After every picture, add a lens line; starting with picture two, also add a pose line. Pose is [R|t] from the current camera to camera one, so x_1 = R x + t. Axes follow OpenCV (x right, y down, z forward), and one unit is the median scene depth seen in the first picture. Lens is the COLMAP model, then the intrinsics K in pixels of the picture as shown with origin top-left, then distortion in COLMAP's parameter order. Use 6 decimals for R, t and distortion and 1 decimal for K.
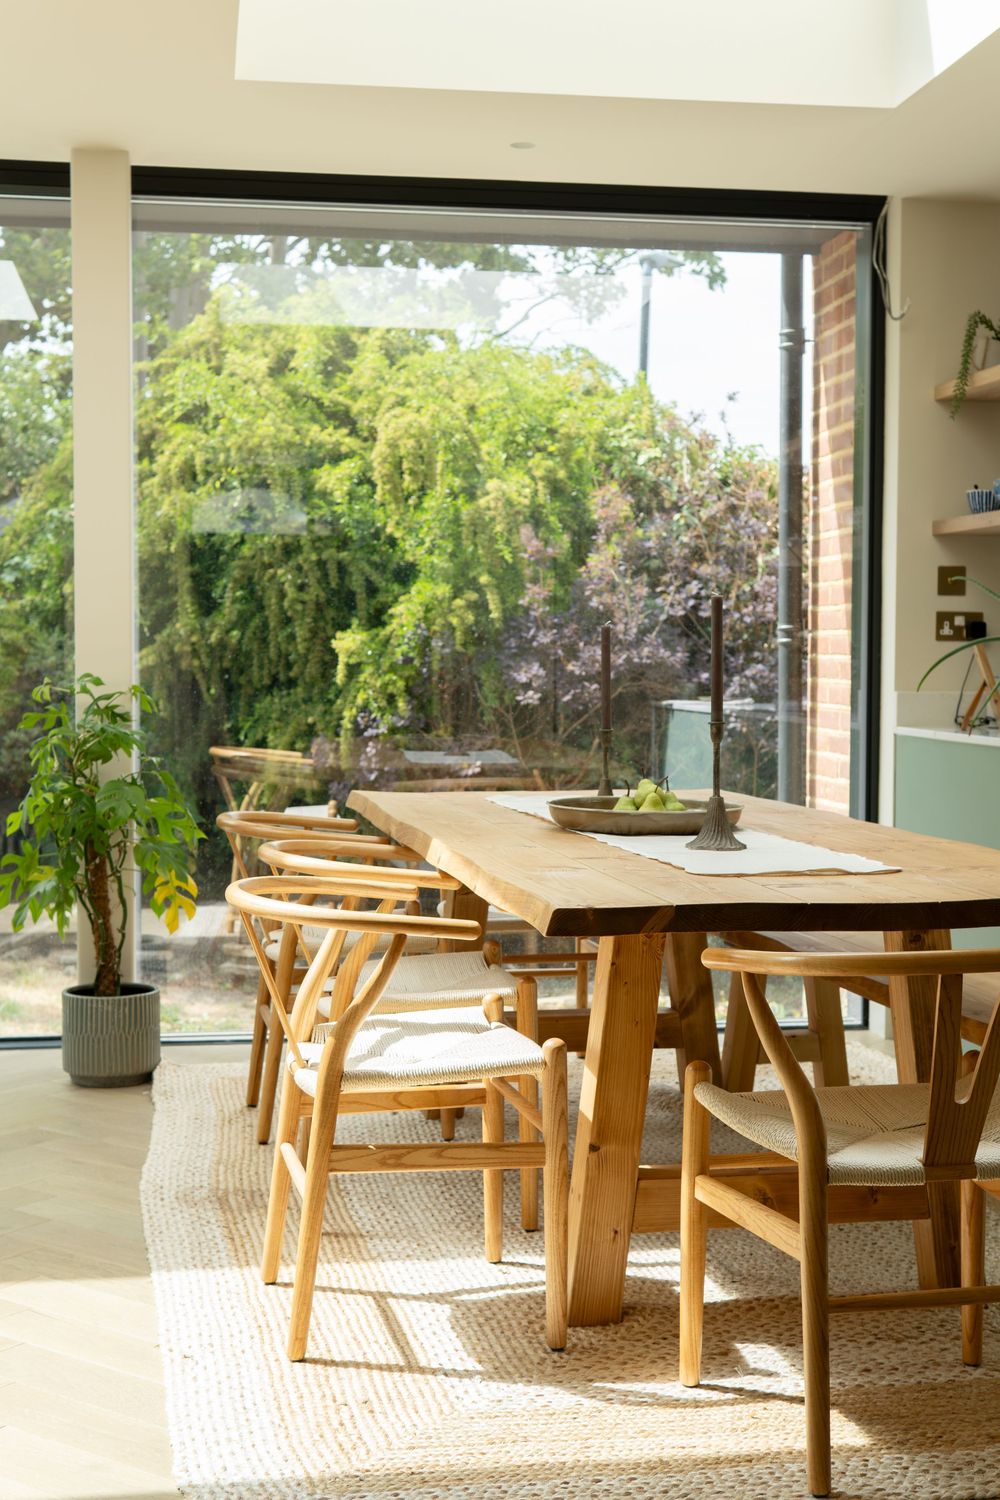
lens RADIAL K [[1937.1, 0, 507.6], [0, 1937.1, 809.9], [0, 0, 1]] dist [0.018736, 0.046864]
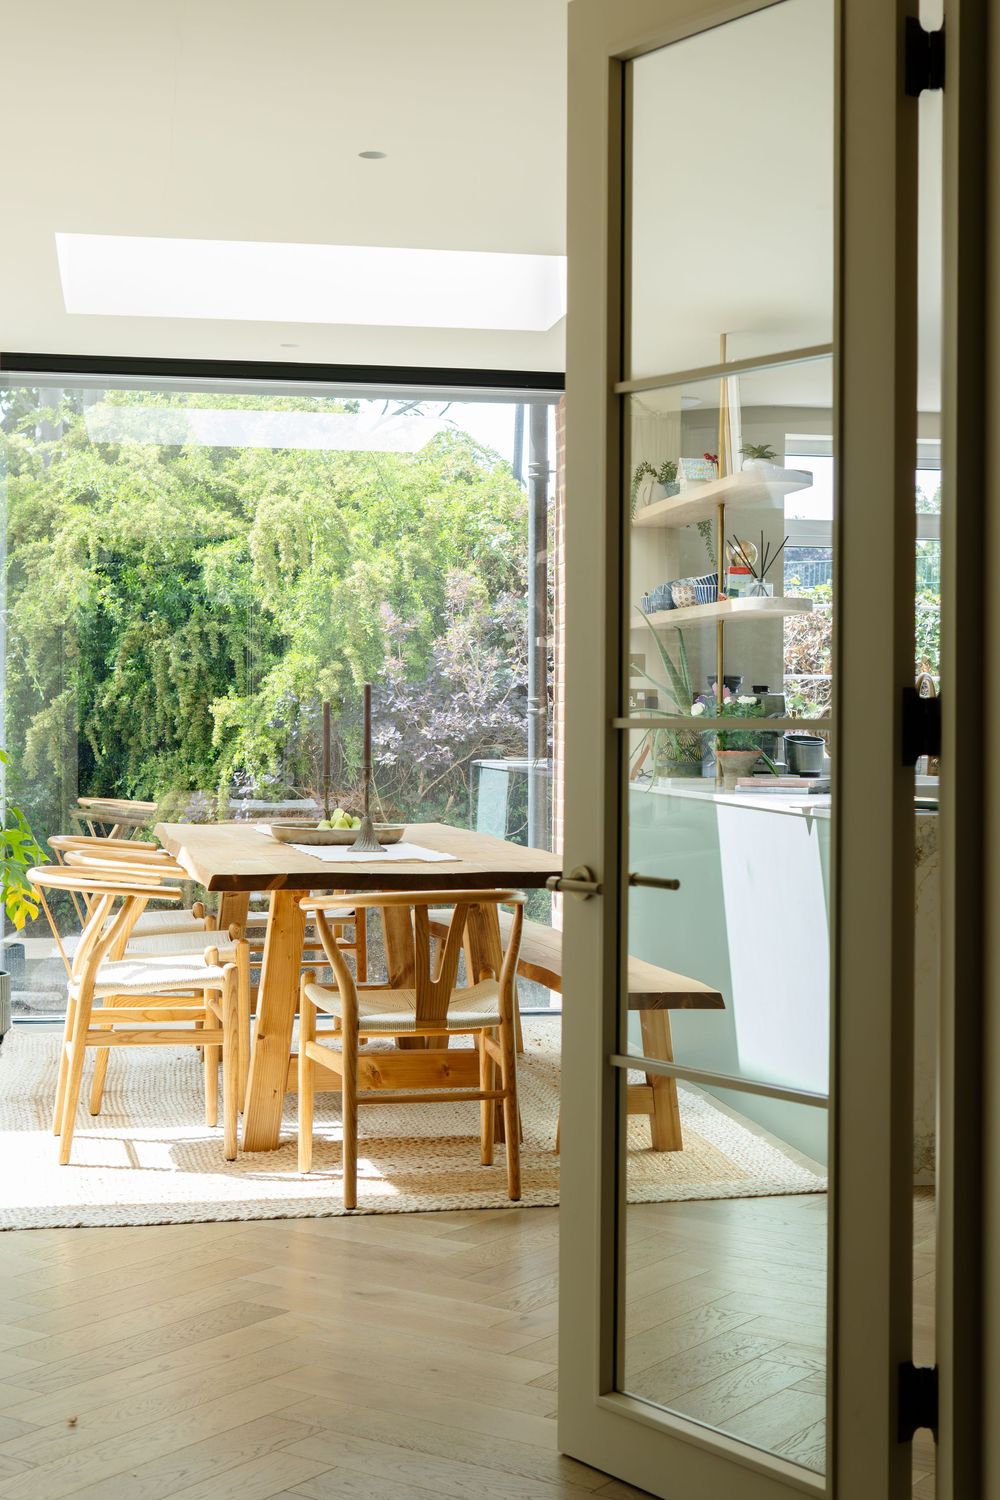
lens RADIAL K [[2057.8, 0, 501.6], [0, 2057.8, 777.3], [0, 0, 1]] dist [0.010561, 0.101486]
pose [[0.999752, 0.003722, 0.021968, 0.047447], [-0.002598, 0.998697, -0.050973, 0.011545], [-0.022129, 0.050904, 0.998458, -0.159026]]
